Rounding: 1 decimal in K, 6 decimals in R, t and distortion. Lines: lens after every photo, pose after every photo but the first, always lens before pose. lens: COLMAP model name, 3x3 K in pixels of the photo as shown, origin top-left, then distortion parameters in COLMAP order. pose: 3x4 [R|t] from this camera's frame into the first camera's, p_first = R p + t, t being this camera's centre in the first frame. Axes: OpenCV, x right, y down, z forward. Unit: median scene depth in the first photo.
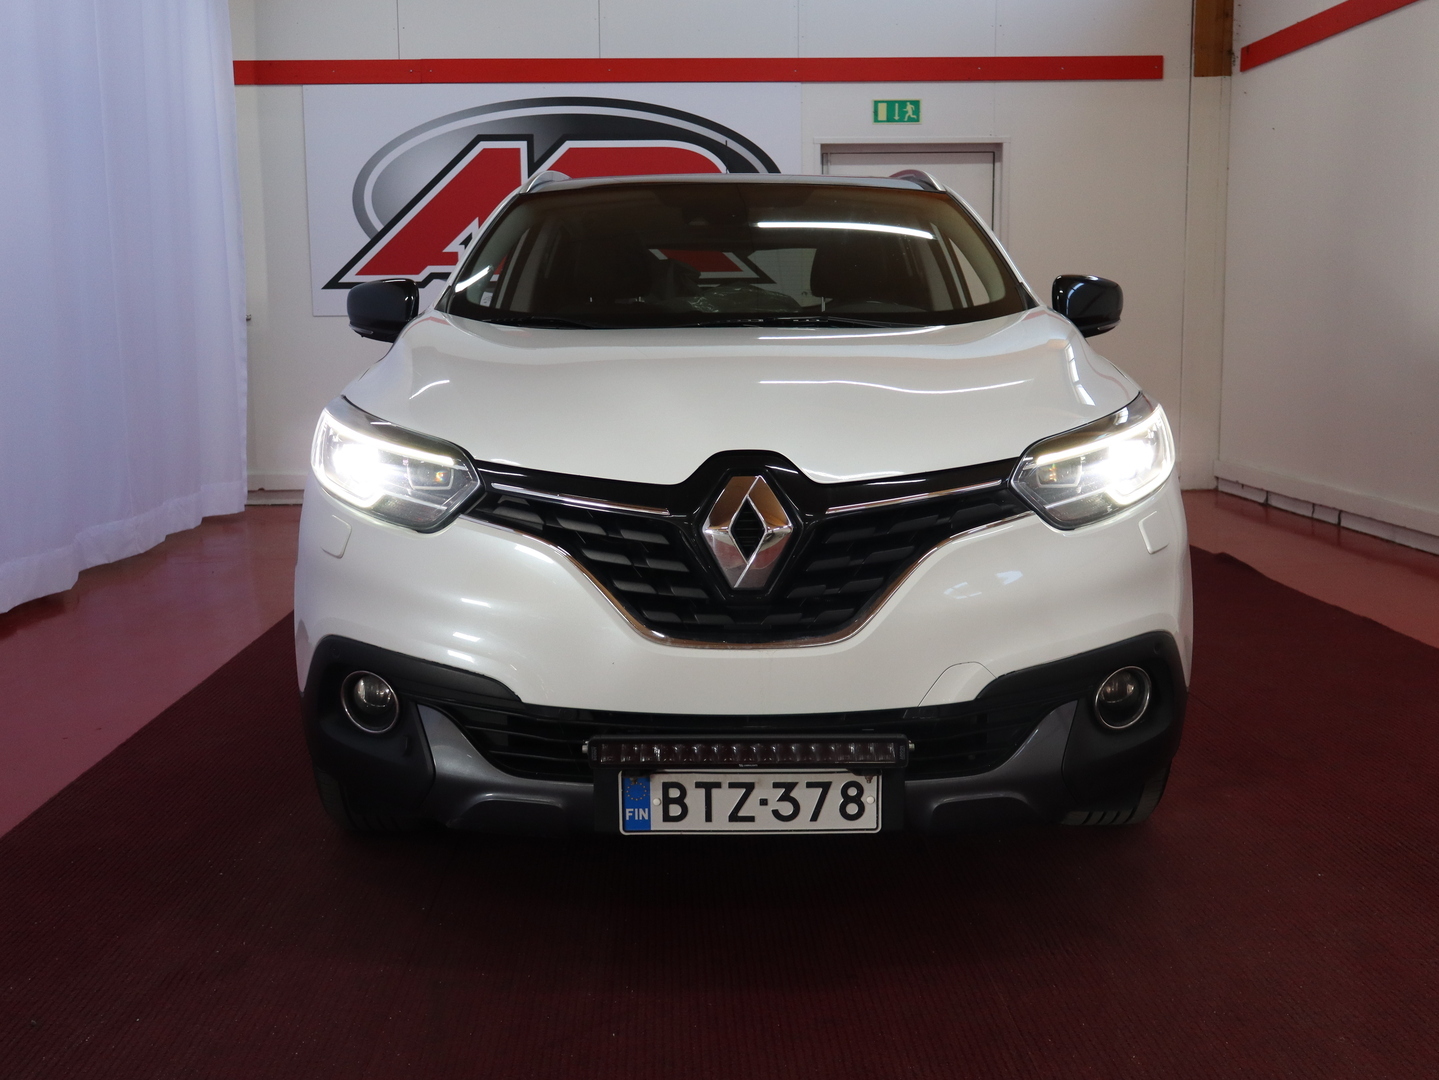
lens RADIAL K [[1543.8, 0, 719.5], [0, 1543.8, 540.0], [0, 0, 1]] dist [0.003791, 0.000110]
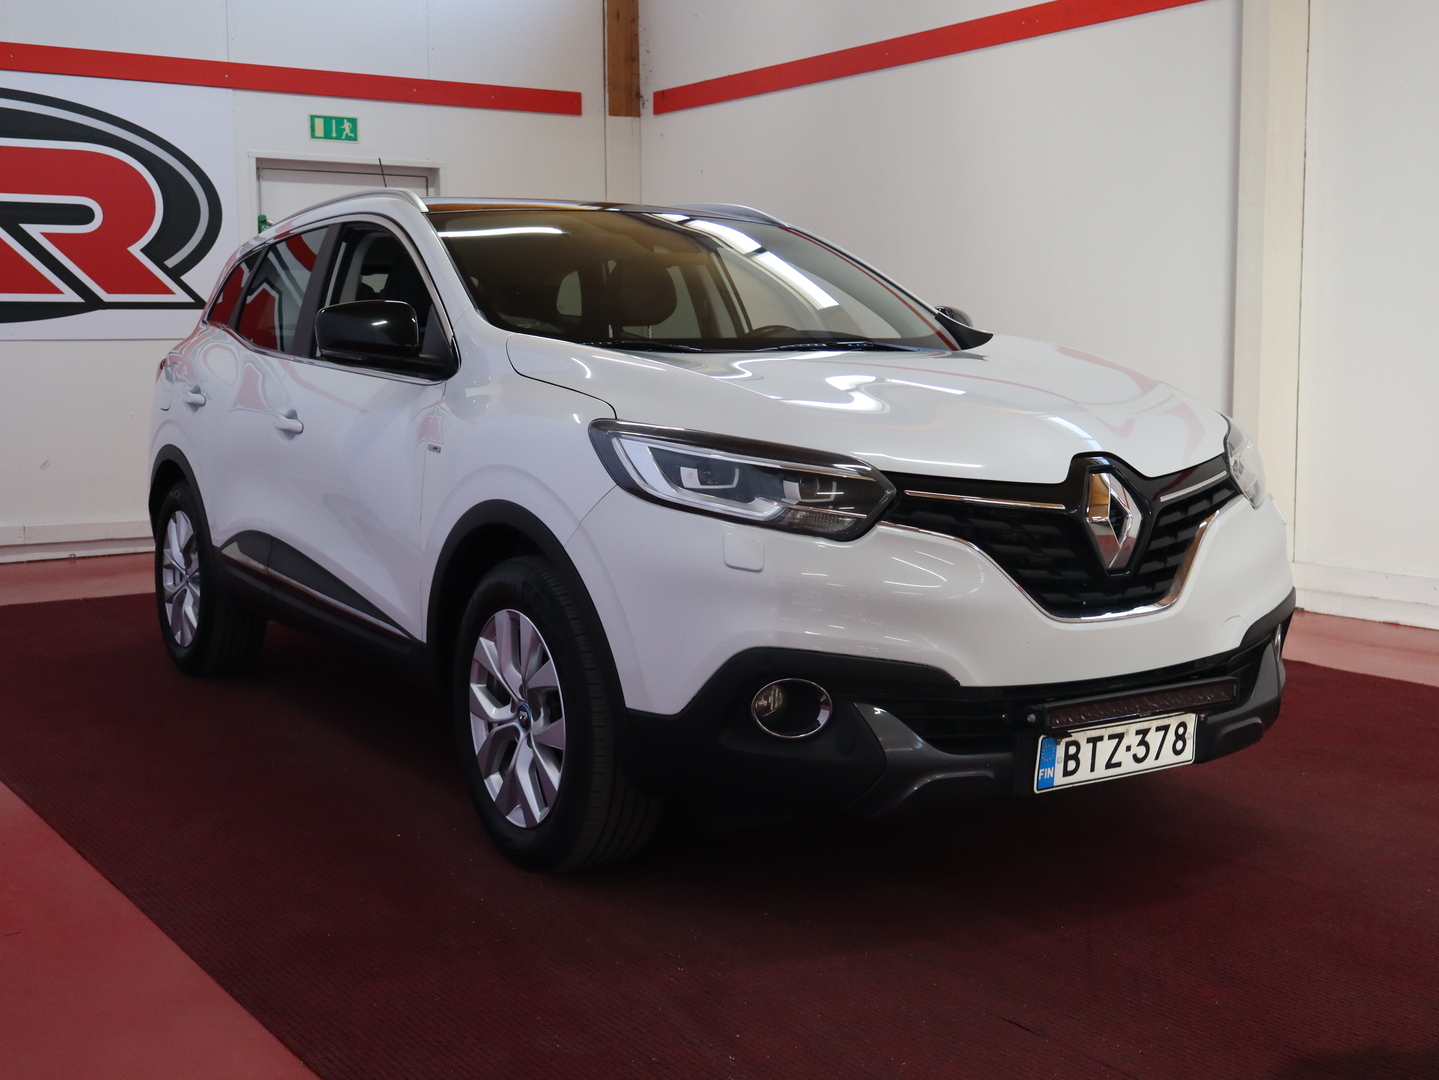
lens RADIAL K [[1682.5, 0, 719.5], [0, 1682.5, 540.0], [0, 0, 1]] dist [0.003093, -0.003670]
pose [[0.847280, -0.058296, 0.527938, -0.902456], [0.074392, 0.997186, -0.009280, -0.000615], [-0.525912, 0.047137, 0.849232, 0.062761]]
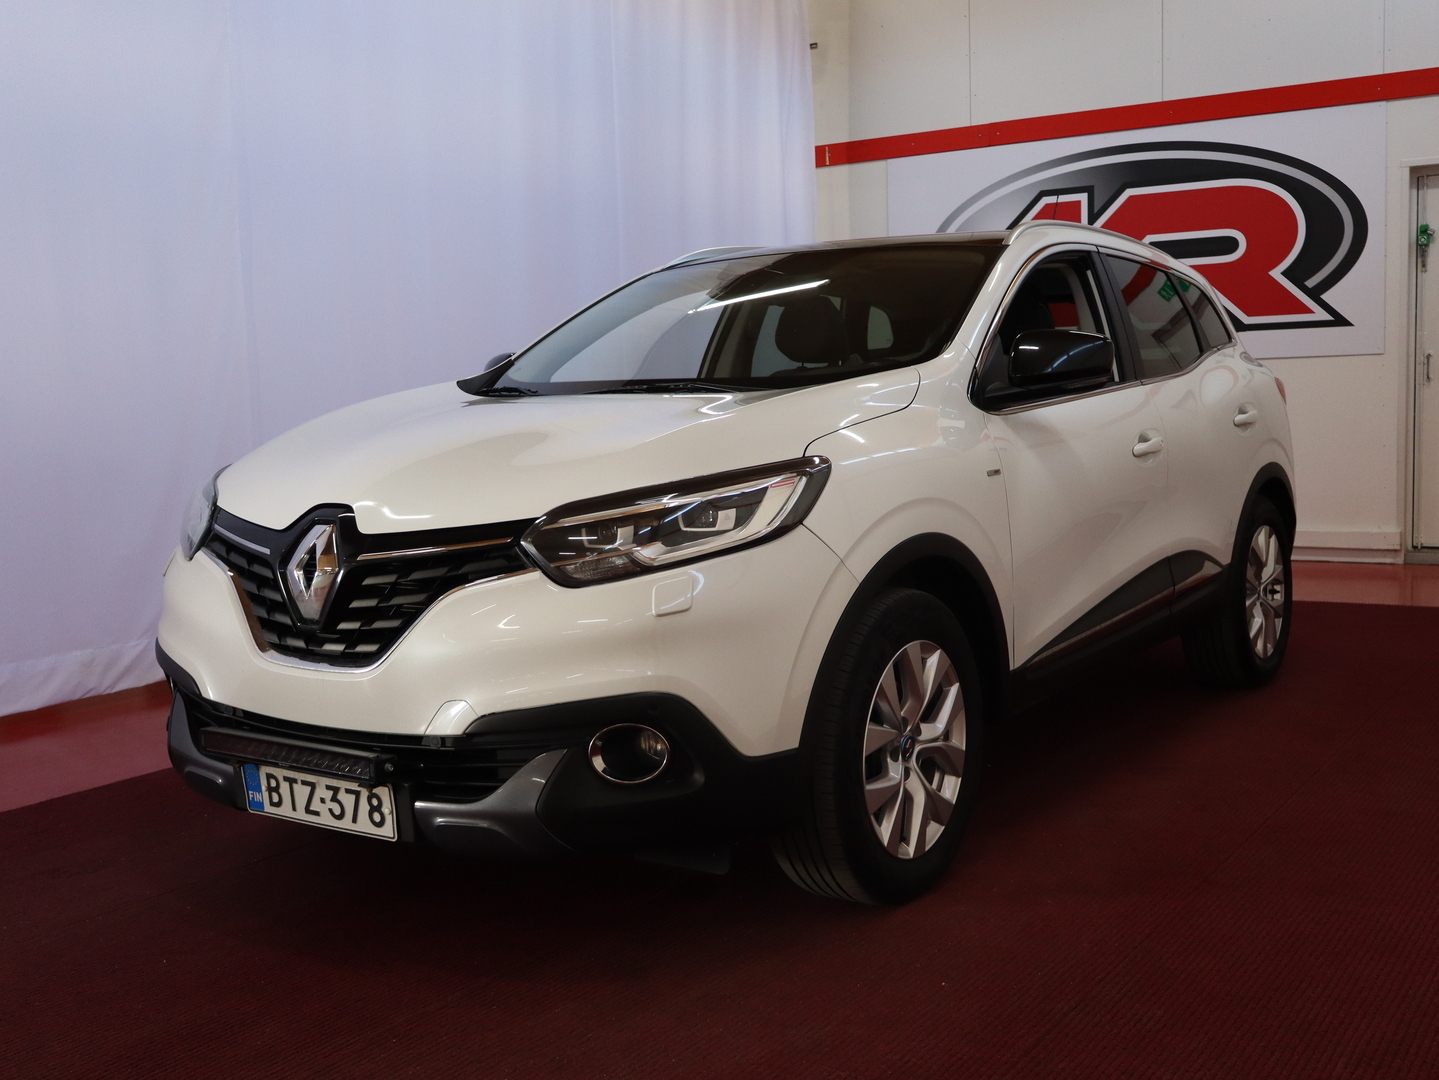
lens RADIAL K [[1543.8, 0, 719.5], [0, 1543.8, 540.0], [0, 0, 1]] dist [0.003791, 0.000110]
pose [[0.823236, 0.041881, -0.566153, 0.938150], [-0.057912, 0.998268, -0.010363, -0.035249], [0.564738, 0.041318, 0.824235, 0.184682]]
